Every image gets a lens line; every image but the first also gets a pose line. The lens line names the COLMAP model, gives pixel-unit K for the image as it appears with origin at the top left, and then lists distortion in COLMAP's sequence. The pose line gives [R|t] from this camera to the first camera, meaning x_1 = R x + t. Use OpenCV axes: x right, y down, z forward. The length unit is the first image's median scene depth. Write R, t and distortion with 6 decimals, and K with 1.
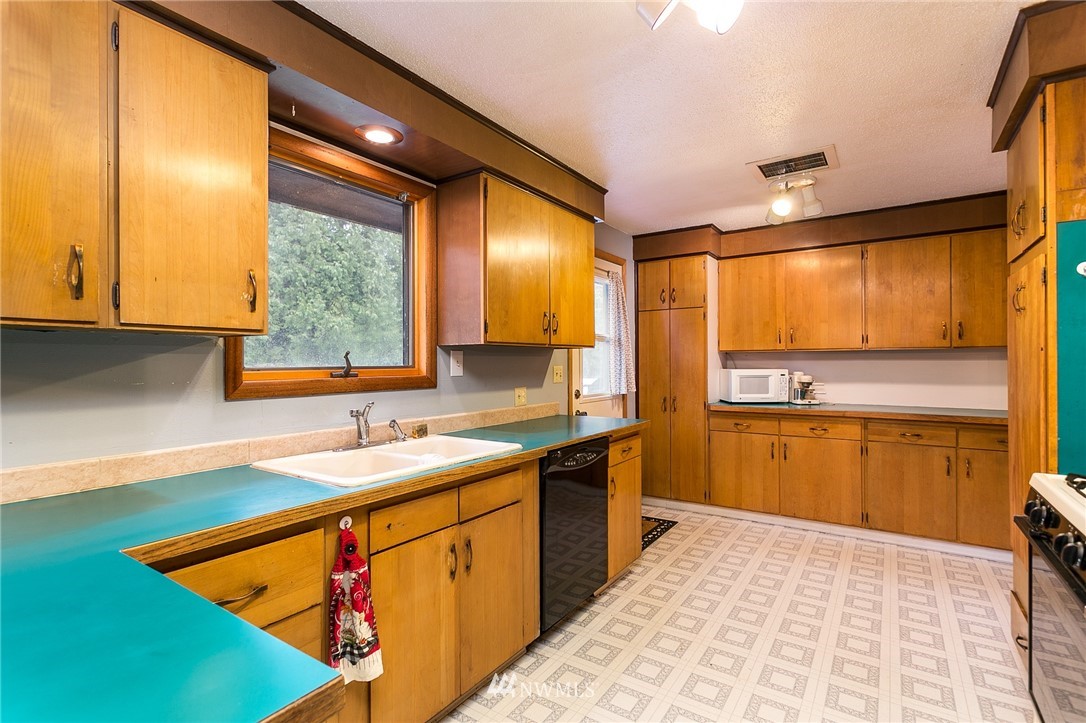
lens RADIAL K [[514.9, 0, 543.9], [0, 514.9, 361.9], [0, 0, 1]] dist [0.001651, 0.000158]
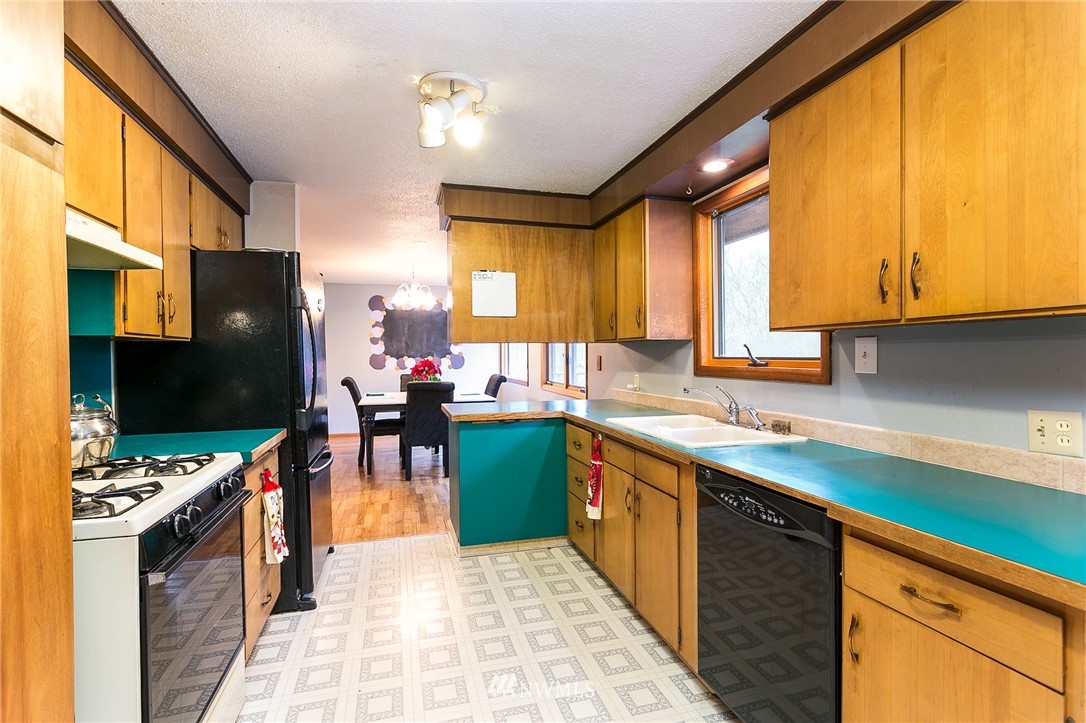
lens RADIAL K [[514.9, 0, 543.8], [0, 514.9, 359.0], [0, 0, 1]] dist [0.001651, 0.000158]
pose [[-0.636656, 0.016645, -0.770968, 0.696762], [0.008096, 0.999856, 0.014901, -0.006111], [0.771105, 0.003245, -0.636699, 1.166527]]
